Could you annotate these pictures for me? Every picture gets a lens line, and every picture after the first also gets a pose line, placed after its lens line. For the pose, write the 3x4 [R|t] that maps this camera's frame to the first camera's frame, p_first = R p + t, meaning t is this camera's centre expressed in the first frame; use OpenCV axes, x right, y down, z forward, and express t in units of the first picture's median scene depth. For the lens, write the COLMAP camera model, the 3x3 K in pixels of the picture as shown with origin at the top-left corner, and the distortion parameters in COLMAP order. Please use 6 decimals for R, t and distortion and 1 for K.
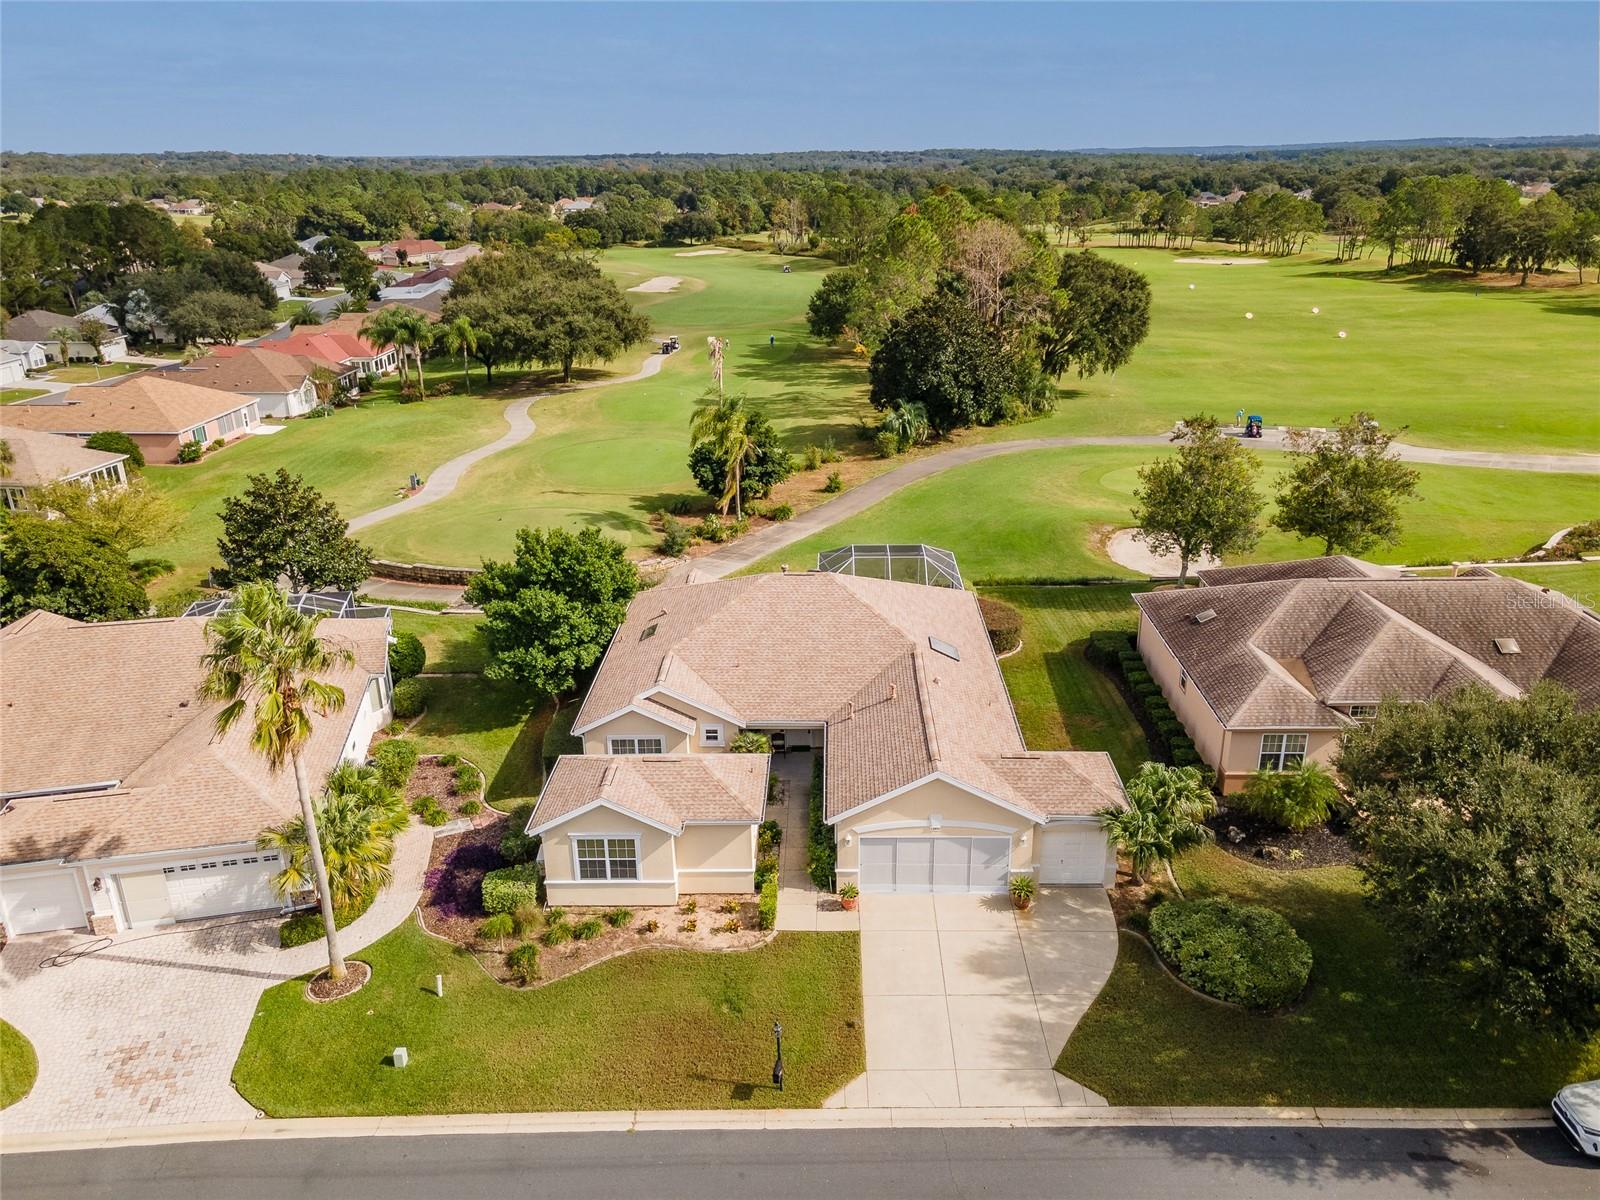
lens RADIAL K [[1165.5, 0, 810.3], [0, 1165.5, 601.9], [0, 0, 1]] dist [0.051436, 0.008808]
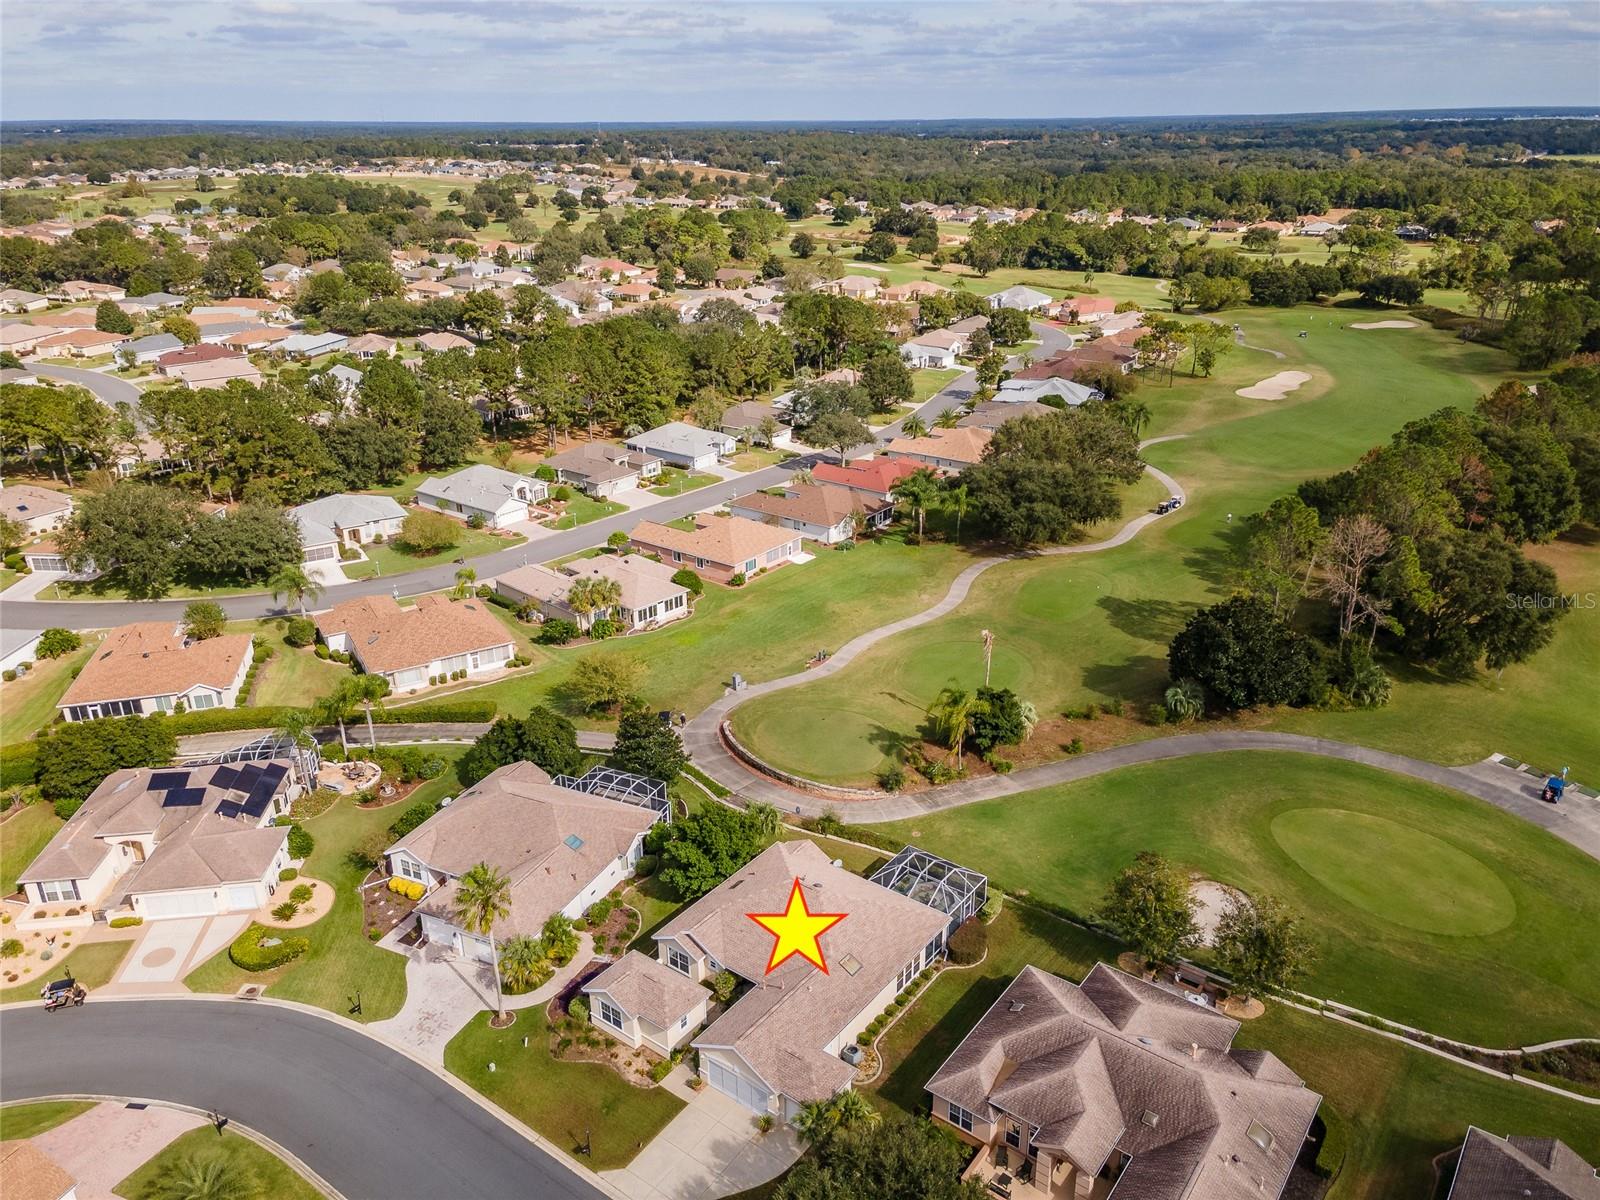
lens RADIAL K [[1165.5, 0, 810.3], [0, 1165.5, 601.9], [0, 0, 1]] dist [0.051436, 0.008808]
pose [[0.811845, 0.228734, -0.537204, 0.883504], [-0.211491, 0.972792, 0.094587, -0.636236], [0.544223, 0.036824, 0.838132, -0.493728]]
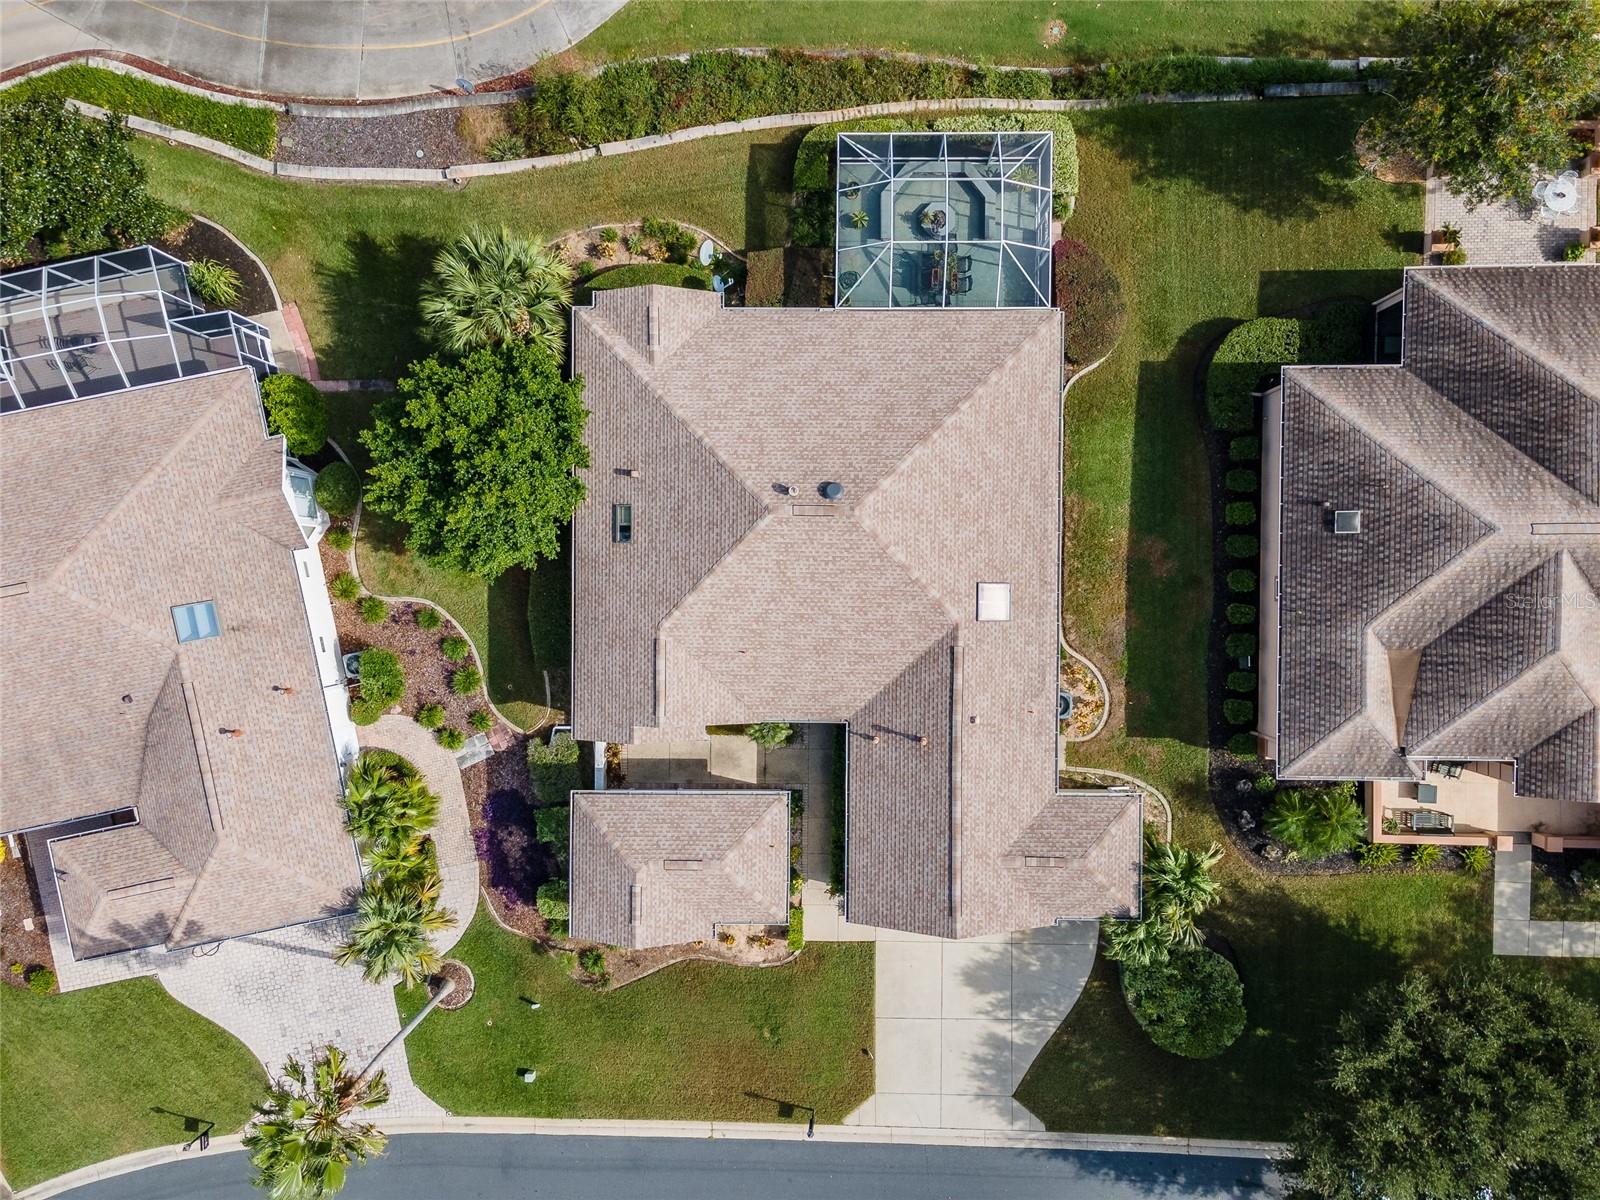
lens RADIAL K [[1165.5, 0, 810.3], [0, 1165.5, 601.9], [0, 0, 1]] dist [0.051436, 0.008808]
pose [[0.999880, -0.010388, -0.011453, -0.004137], [0.014260, 0.333150, 0.942766, -0.745473], [-0.005978, -0.942817, 0.333259, 0.745657]]
